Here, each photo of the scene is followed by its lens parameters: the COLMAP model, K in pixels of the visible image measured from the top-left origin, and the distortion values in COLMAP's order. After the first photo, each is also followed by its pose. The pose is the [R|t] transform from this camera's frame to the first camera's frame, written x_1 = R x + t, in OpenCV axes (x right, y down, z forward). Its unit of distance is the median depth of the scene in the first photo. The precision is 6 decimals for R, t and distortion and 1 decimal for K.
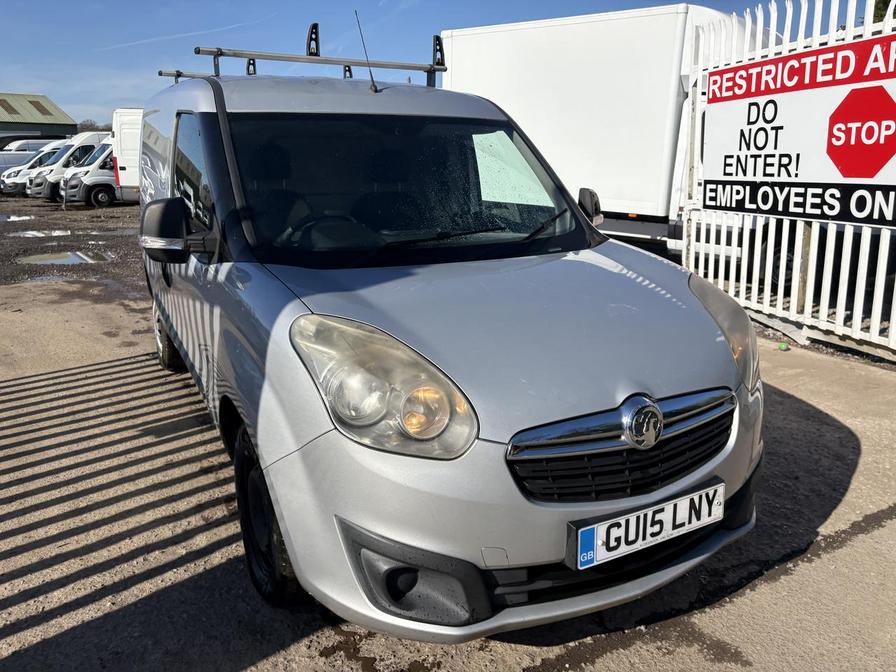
lens RADIAL K [[680.2, 0, 450.6], [0, 680.2, 326.7], [0, 0, 1]] dist [0.028536, -0.029542]
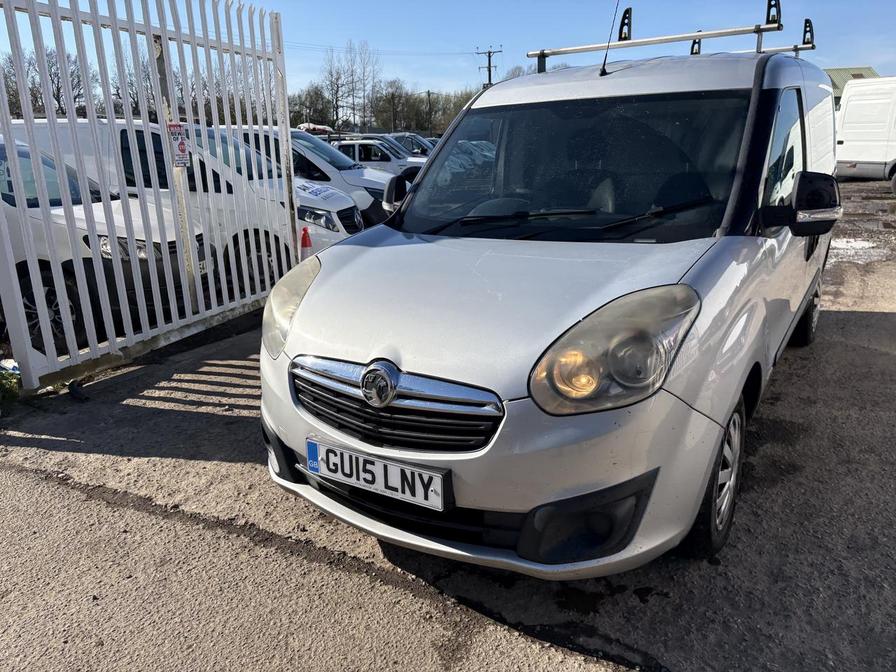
lens RADIAL K [[680.2, 0, 443.5], [0, 680.2, 339.5], [0, 0, 1]] dist [0.028536, -0.029542]
pose [[0.476388, 0.224959, -0.849969, 1.242268], [-0.178360, 0.971341, 0.157115, -0.124302], [0.860954, 0.076753, 0.502859, 0.505617]]
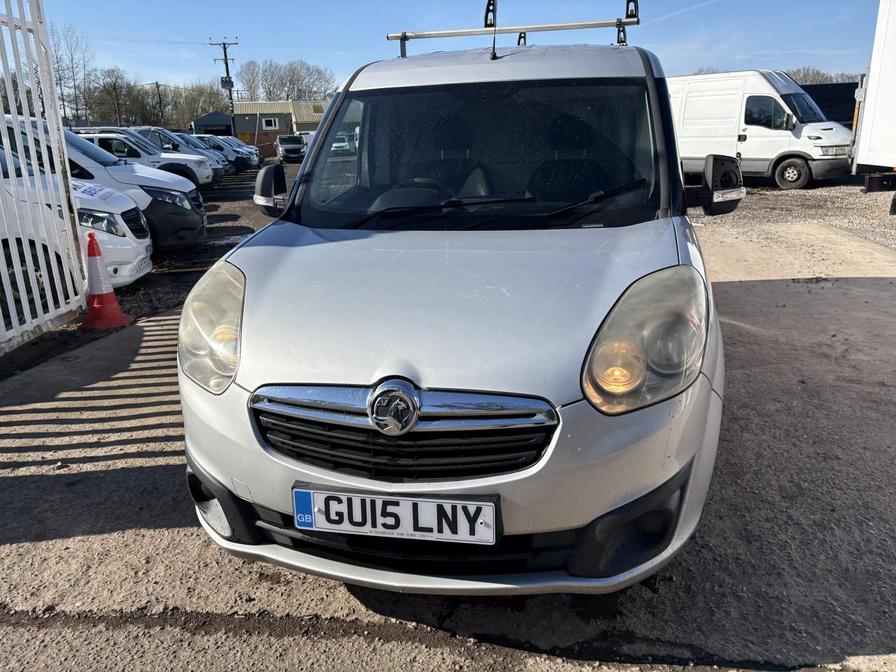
lens RADIAL K [[680.2, 0, 449.2], [0, 680.2, 329.0], [0, 0, 1]] dist [0.028536, -0.029542]
pose [[0.767957, 0.153329, -0.621878, 0.885174], [-0.124188, 0.988144, 0.090274, -0.059502], [0.628346, 0.007903, 0.777894, 0.309442]]
